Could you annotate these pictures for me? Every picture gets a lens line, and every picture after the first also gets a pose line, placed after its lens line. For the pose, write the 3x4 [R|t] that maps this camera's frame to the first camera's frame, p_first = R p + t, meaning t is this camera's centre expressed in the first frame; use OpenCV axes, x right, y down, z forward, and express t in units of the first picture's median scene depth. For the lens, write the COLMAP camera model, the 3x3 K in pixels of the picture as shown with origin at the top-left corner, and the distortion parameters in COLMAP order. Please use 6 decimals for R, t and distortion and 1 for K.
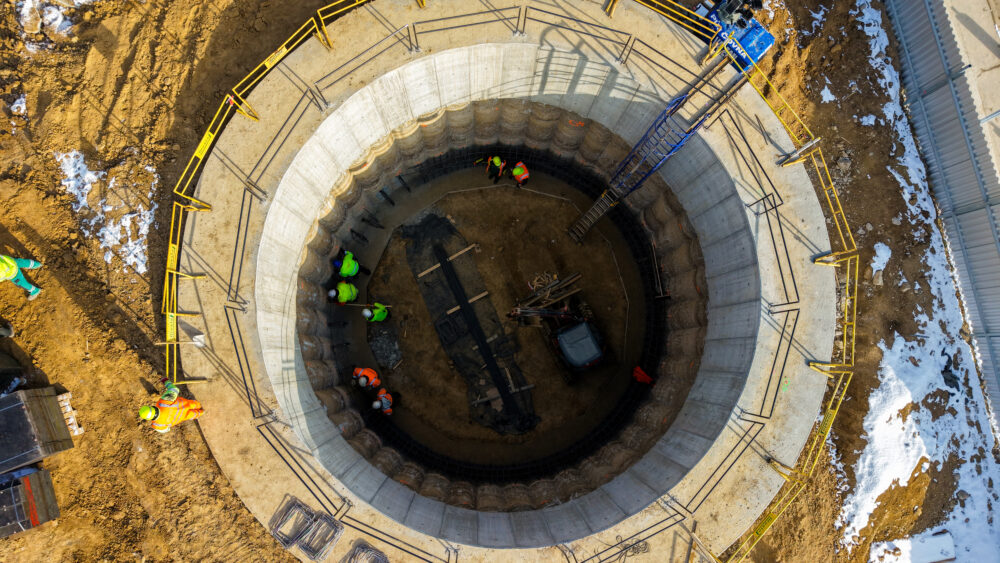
lens RADIAL K [[665.0, 0, 496.8], [0, 665.0, 281.7], [0, 0, 1]] dist [0.020051, -0.021311]
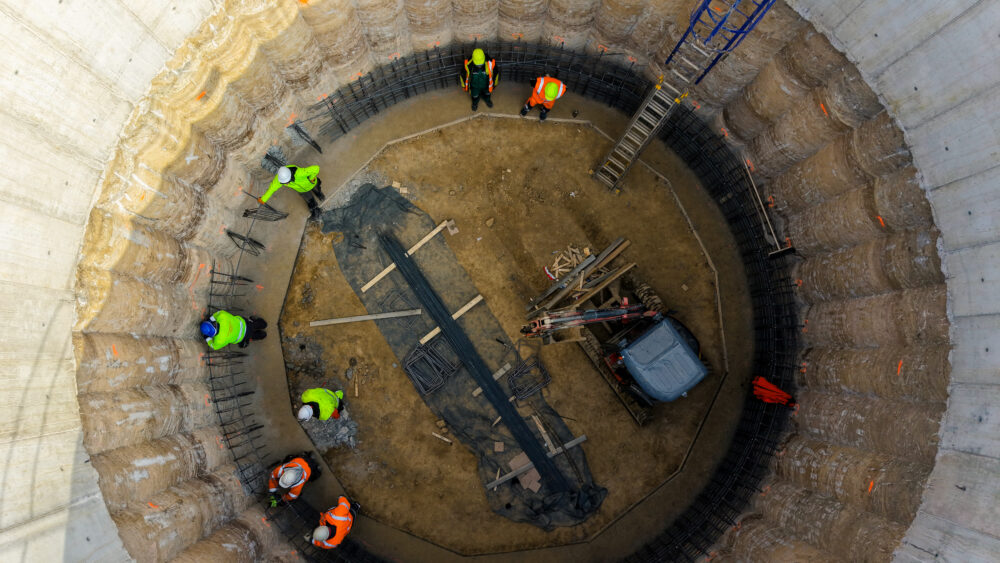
lens RADIAL K [[665.0, 0, 496.8], [0, 665.0, 281.7], [0, 0, 1]] dist [0.020051, -0.021311]
pose [[0.984243, -0.175879, 0.018251, -0.008683], [0.175810, 0.984410, 0.005342, 0.002035], [-0.018906, -0.002049, 0.999819, 0.404916]]
